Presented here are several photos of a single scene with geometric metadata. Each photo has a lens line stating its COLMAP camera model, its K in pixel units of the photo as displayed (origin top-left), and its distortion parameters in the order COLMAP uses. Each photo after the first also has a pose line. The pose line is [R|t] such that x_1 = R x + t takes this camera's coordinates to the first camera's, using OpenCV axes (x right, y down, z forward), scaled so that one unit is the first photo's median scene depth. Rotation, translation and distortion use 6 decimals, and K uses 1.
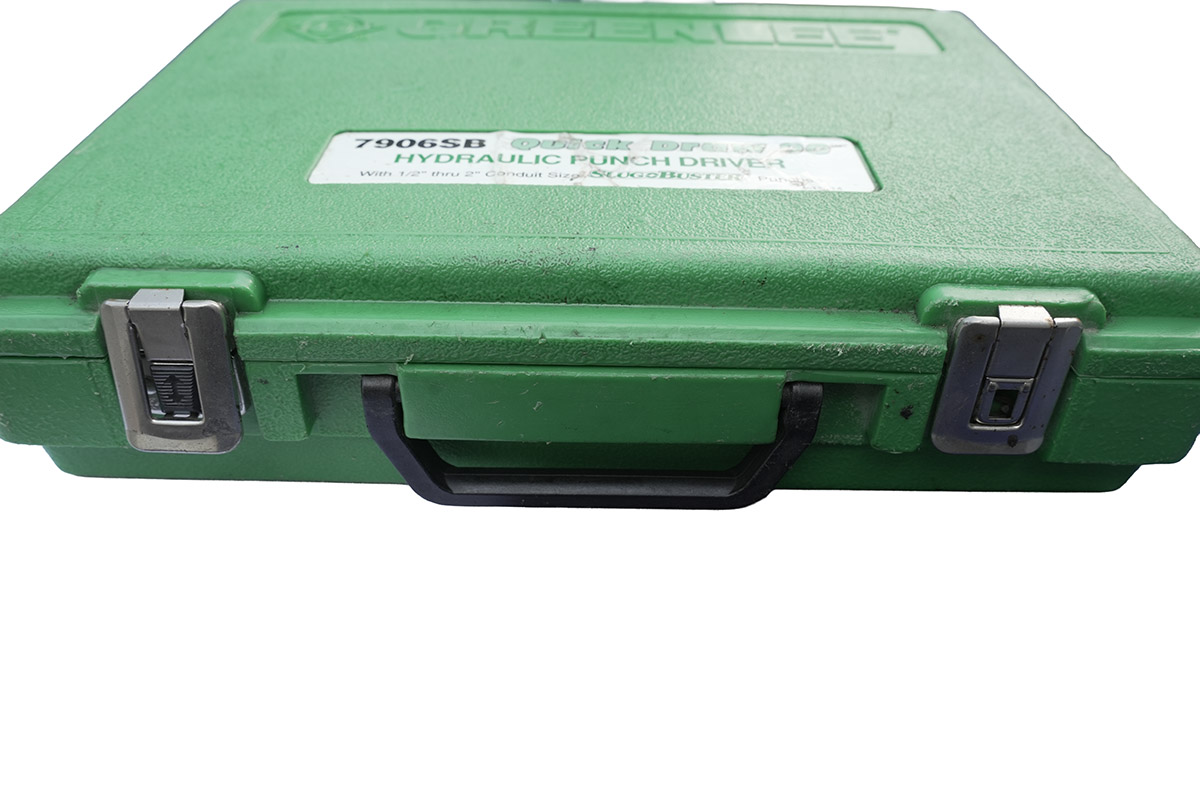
lens RADIAL K [[977.6, 0, 600.0], [0, 977.6, 400.0], [0, 0, 1]] dist [-0.092180, 0.055653]
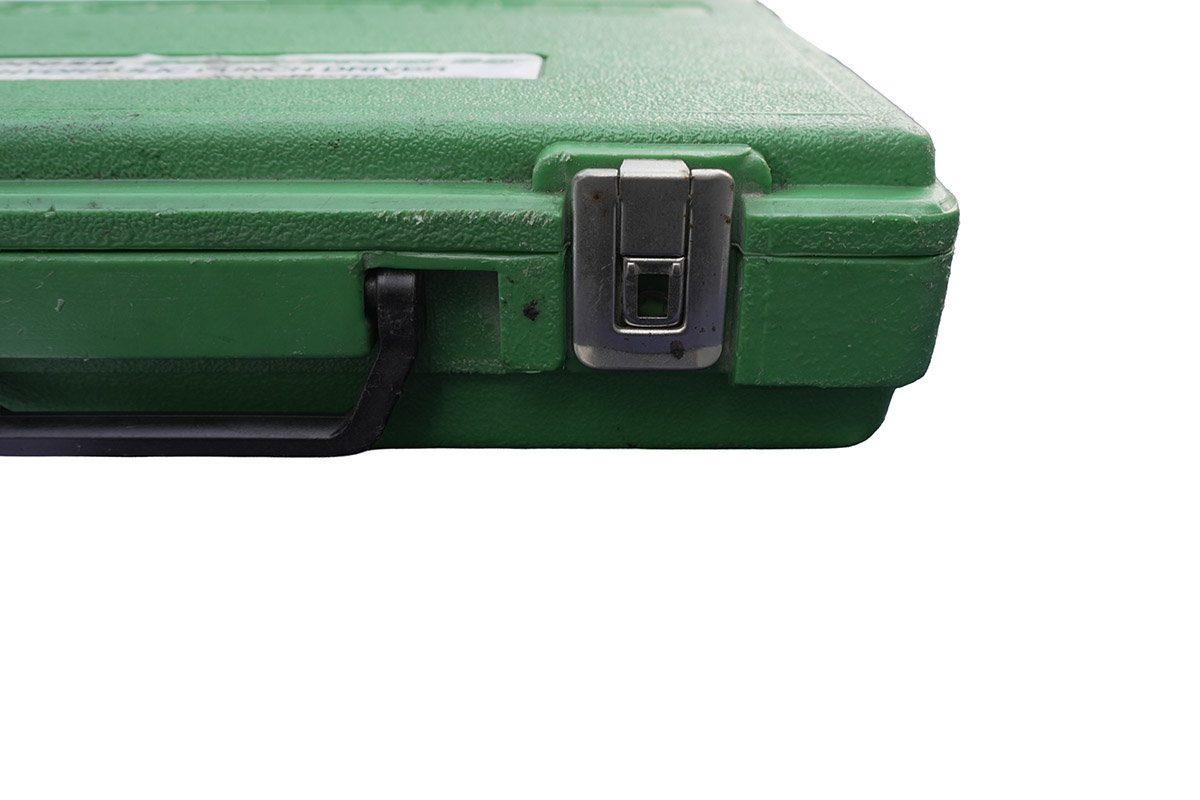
lens RADIAL K [[977.6, 0, 600.0], [0, 977.6, 400.0], [0, 0, 1]] dist [-0.092180, 0.055653]
pose [[0.999869, -0.010287, 0.012519, 0.369333], [0.012093, 0.988000, -0.153980, 0.209457], [-0.010785, 0.154111, 0.987995, 0.240501]]
